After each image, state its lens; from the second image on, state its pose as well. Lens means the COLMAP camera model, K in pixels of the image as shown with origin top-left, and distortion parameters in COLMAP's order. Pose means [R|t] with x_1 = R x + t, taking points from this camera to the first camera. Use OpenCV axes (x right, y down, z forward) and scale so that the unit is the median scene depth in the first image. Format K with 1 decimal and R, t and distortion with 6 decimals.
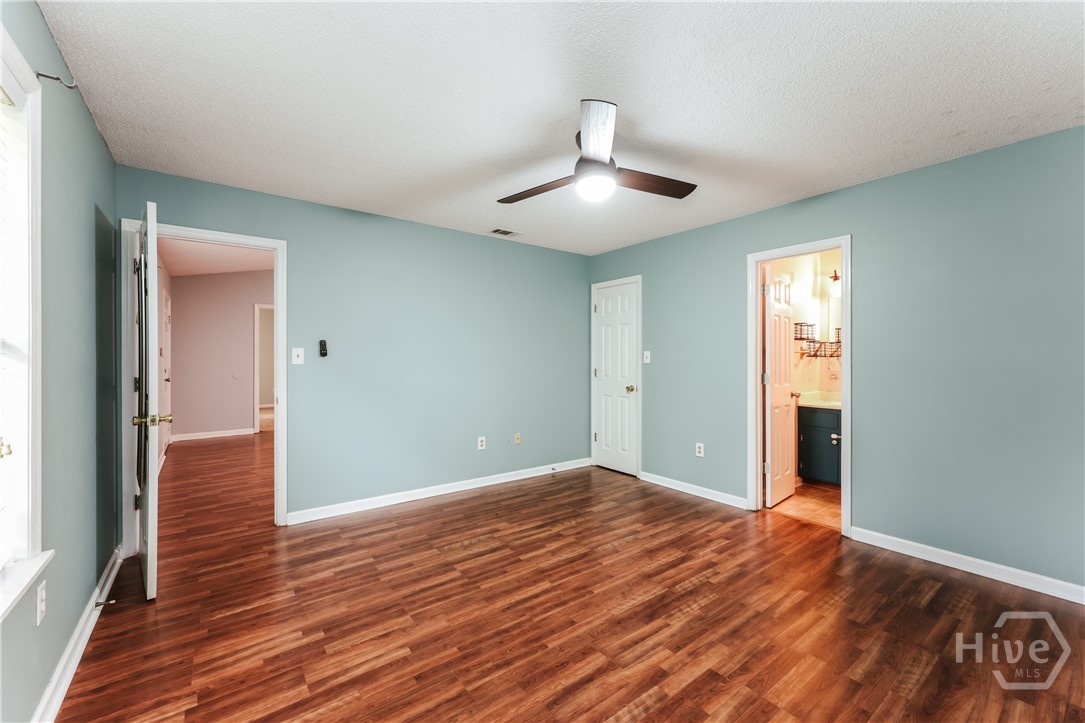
lens RADIAL K [[440.3, 0, 542.8], [0, 440.3, 357.5], [0, 0, 1]] dist [0.001451, -0.000035]
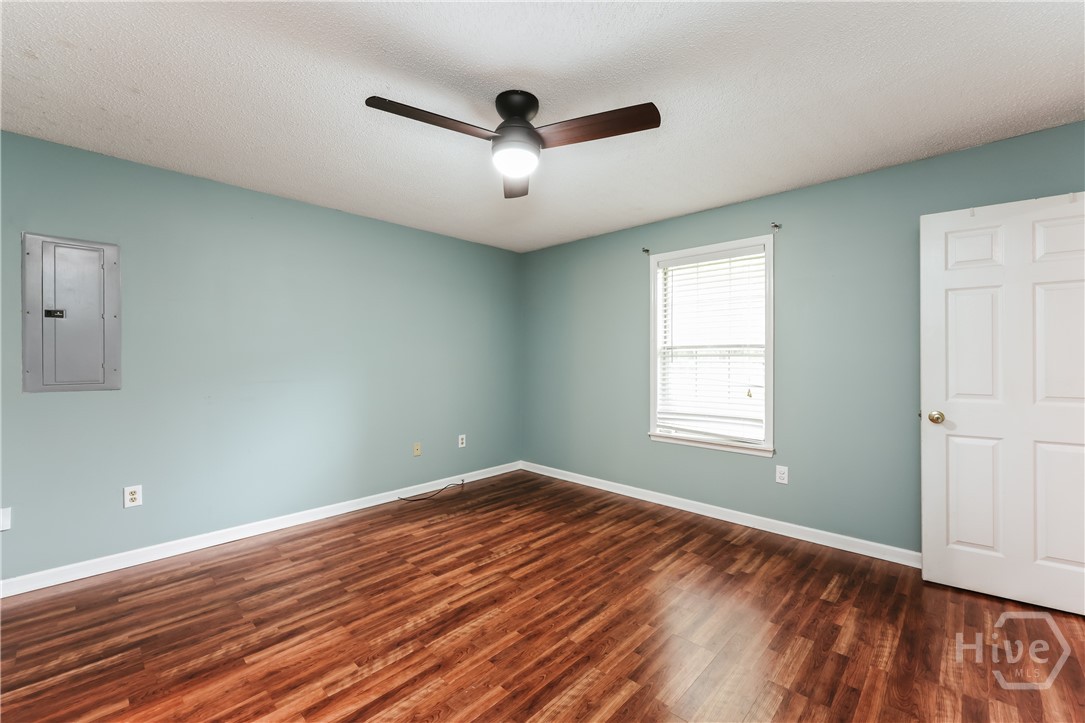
lens RADIAL K [[440.3, 0, 543.1], [0, 440.3, 355.8], [0, 0, 1]] dist [0.001451, -0.000035]
pose [[-0.987433, -0.001412, -0.158030, 0.189940], [0.000350, 0.999938, -0.011121, 0.006878], [0.158036, -0.011037, -0.987372, 1.740112]]
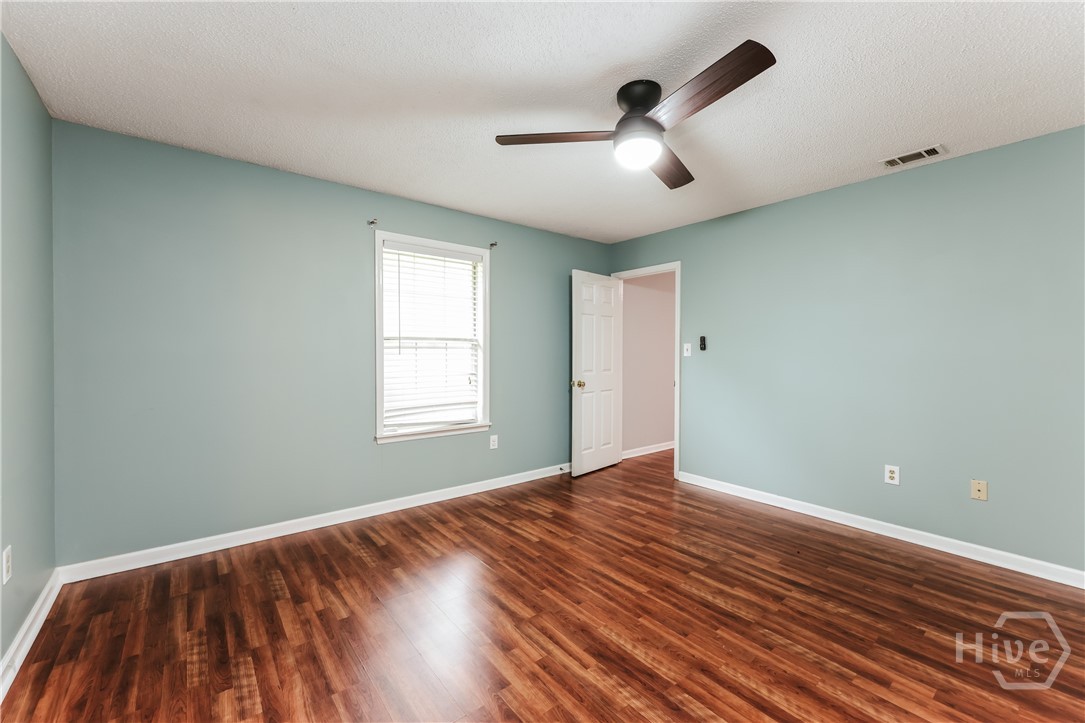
lens RADIAL K [[440.3, 0, 541.0], [0, 440.3, 356.9], [0, 0, 1]] dist [0.001451, -0.000035]
pose [[0.020174, 0.011345, -0.999732, 0.918249], [-0.002029, 0.999934, 0.011306, 0.004738], [0.999794, 0.001800, 0.020196, 0.737213]]
